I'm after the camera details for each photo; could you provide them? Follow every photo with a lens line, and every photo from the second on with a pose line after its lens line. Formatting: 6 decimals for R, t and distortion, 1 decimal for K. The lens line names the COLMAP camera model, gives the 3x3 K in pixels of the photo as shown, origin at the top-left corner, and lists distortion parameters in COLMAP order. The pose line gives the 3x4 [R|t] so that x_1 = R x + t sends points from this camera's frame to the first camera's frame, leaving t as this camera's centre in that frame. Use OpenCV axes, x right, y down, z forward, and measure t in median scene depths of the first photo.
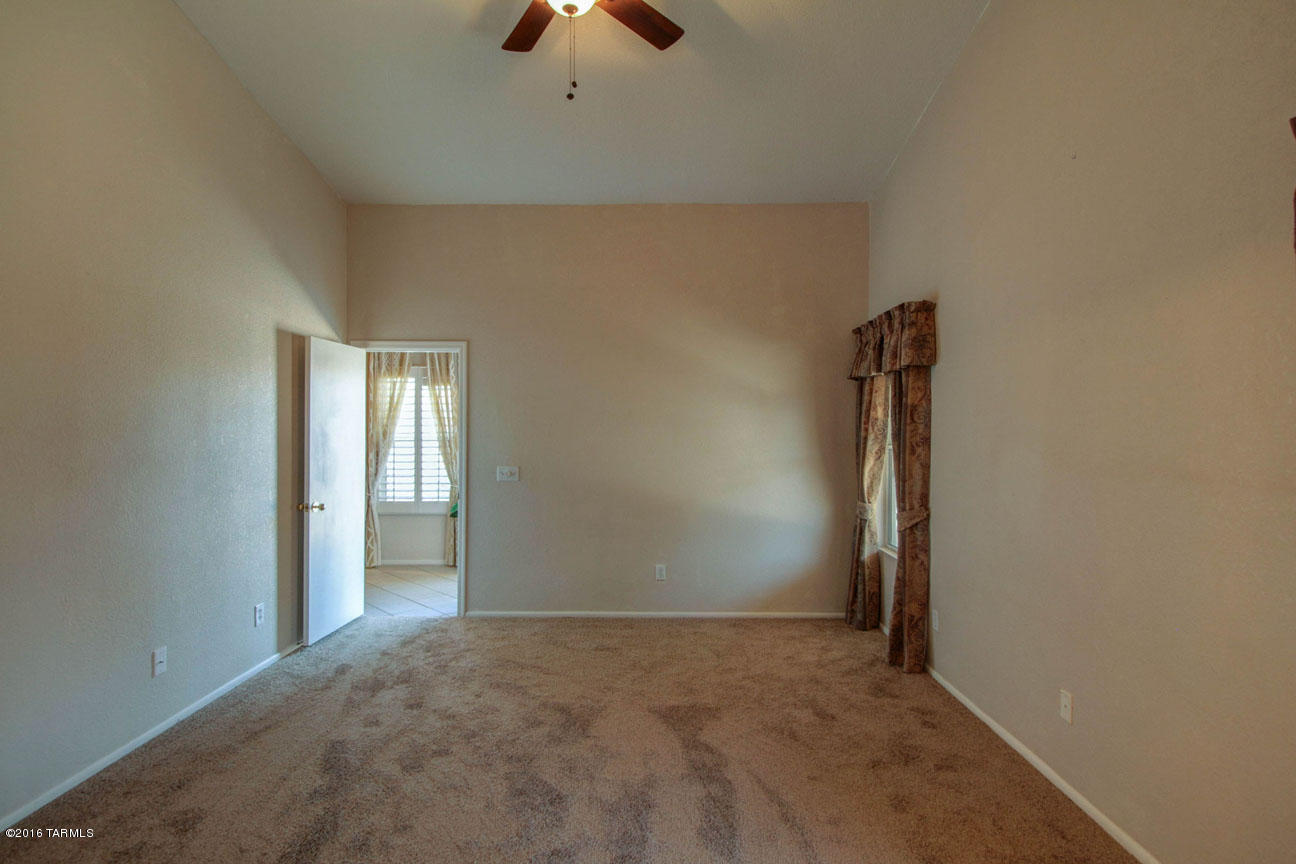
lens RADIAL K [[681.3, 0, 660.3], [0, 681.3, 418.5], [0, 0, 1]] dist [0.003757, -0.004426]
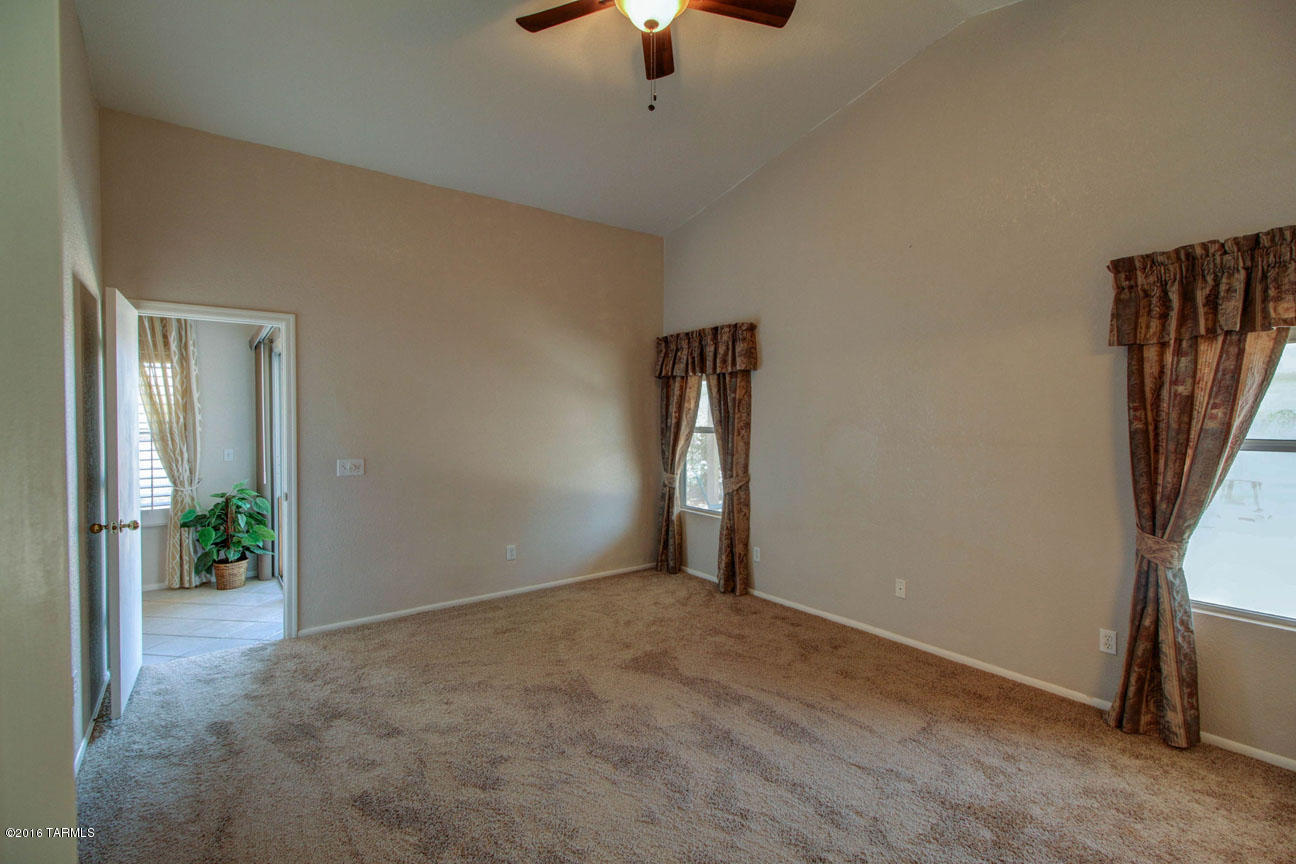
lens RADIAL K [[593.9, 0, 661.3], [0, 593.9, 421.5], [0, 0, 1]] dist [0.017250, -0.006329]
pose [[0.791394, -0.006972, 0.611266, -0.432779], [-0.007357, 0.999754, 0.020927, 0.001212], [-0.611262, -0.021058, 0.791148, 0.146804]]
